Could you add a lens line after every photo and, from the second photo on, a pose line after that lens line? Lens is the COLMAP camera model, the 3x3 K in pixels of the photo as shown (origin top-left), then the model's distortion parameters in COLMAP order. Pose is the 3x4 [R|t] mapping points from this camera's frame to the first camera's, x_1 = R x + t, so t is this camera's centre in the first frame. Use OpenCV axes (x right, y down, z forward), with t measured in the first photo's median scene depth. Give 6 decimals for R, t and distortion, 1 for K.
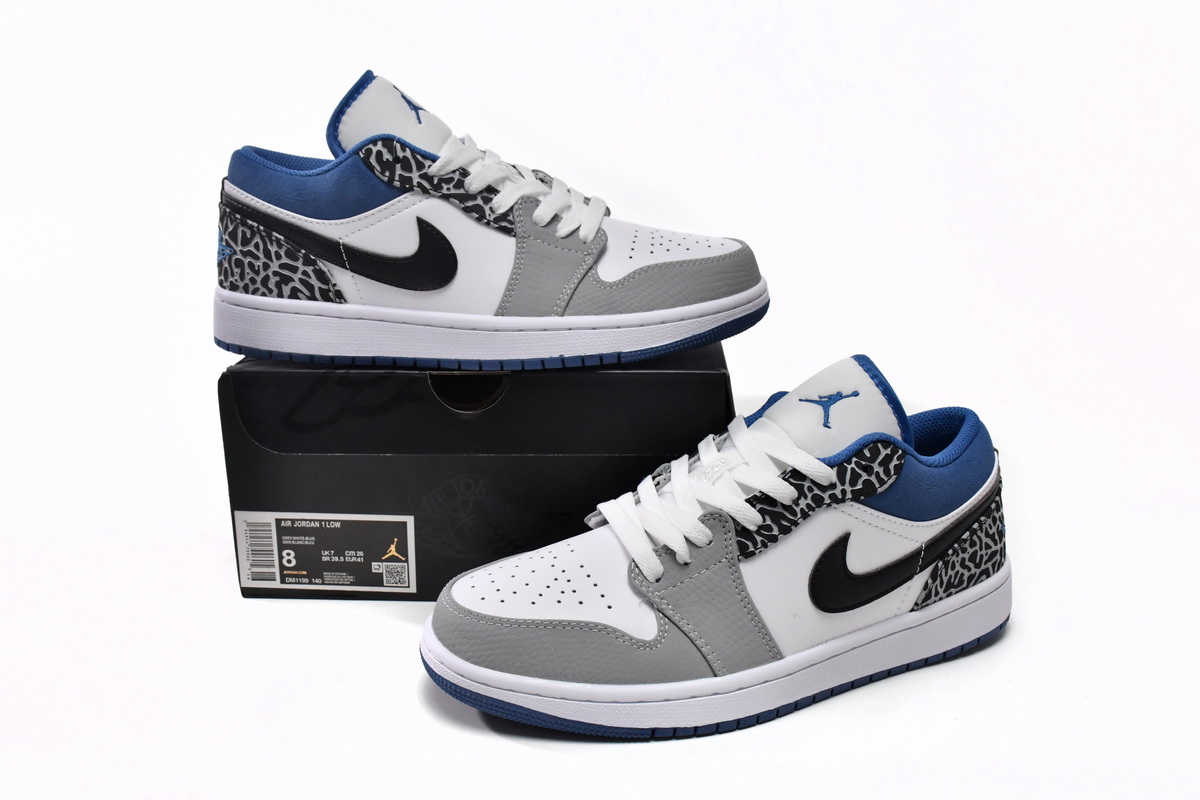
lens RADIAL K [[1238.6, 0, 600.0], [0, 1238.6, 400.0], [0, 0, 1]] dist [-0.001413, -0.000971]
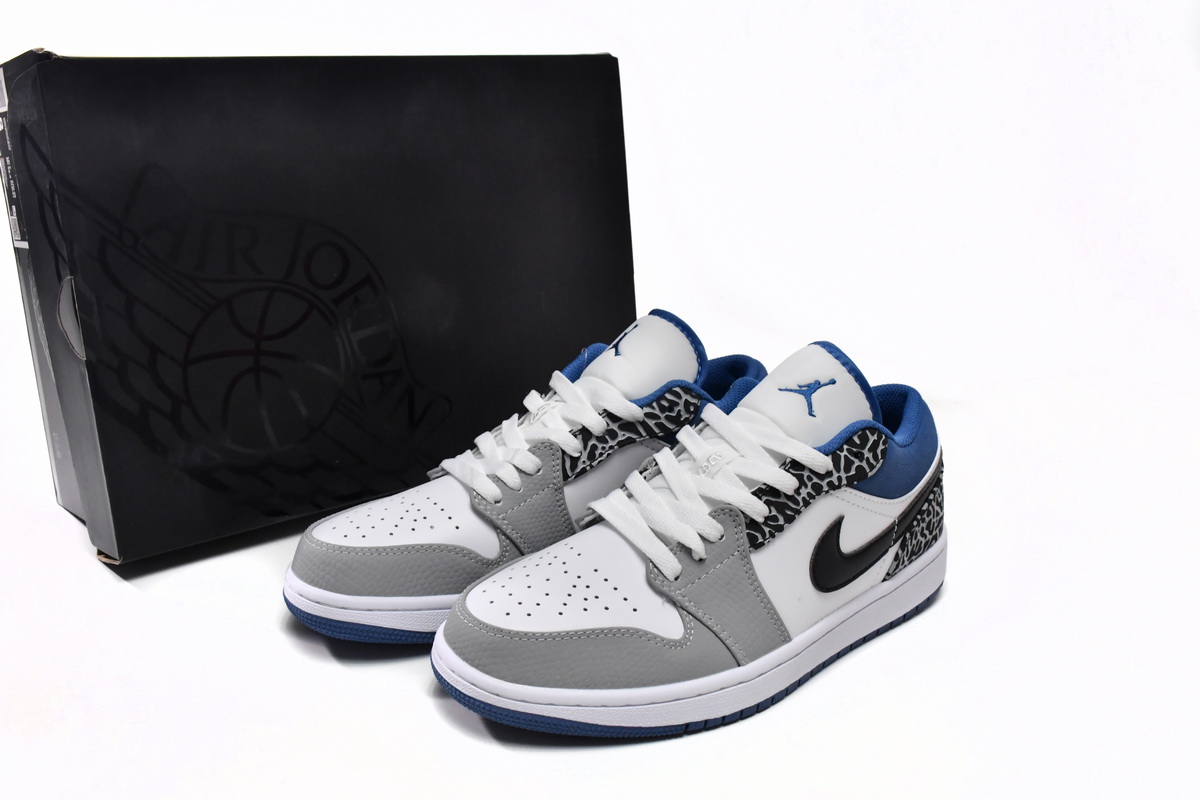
lens RADIAL K [[1238.6, 0, 600.0], [0, 1238.6, 400.0], [0, 0, 1]] dist [-0.001413, -0.000971]
pose [[0.958944, -0.055154, 0.278181, -0.285298], [0.035941, 0.996632, 0.073703, -0.076727], [-0.281309, -0.060679, 0.957697, 0.052998]]
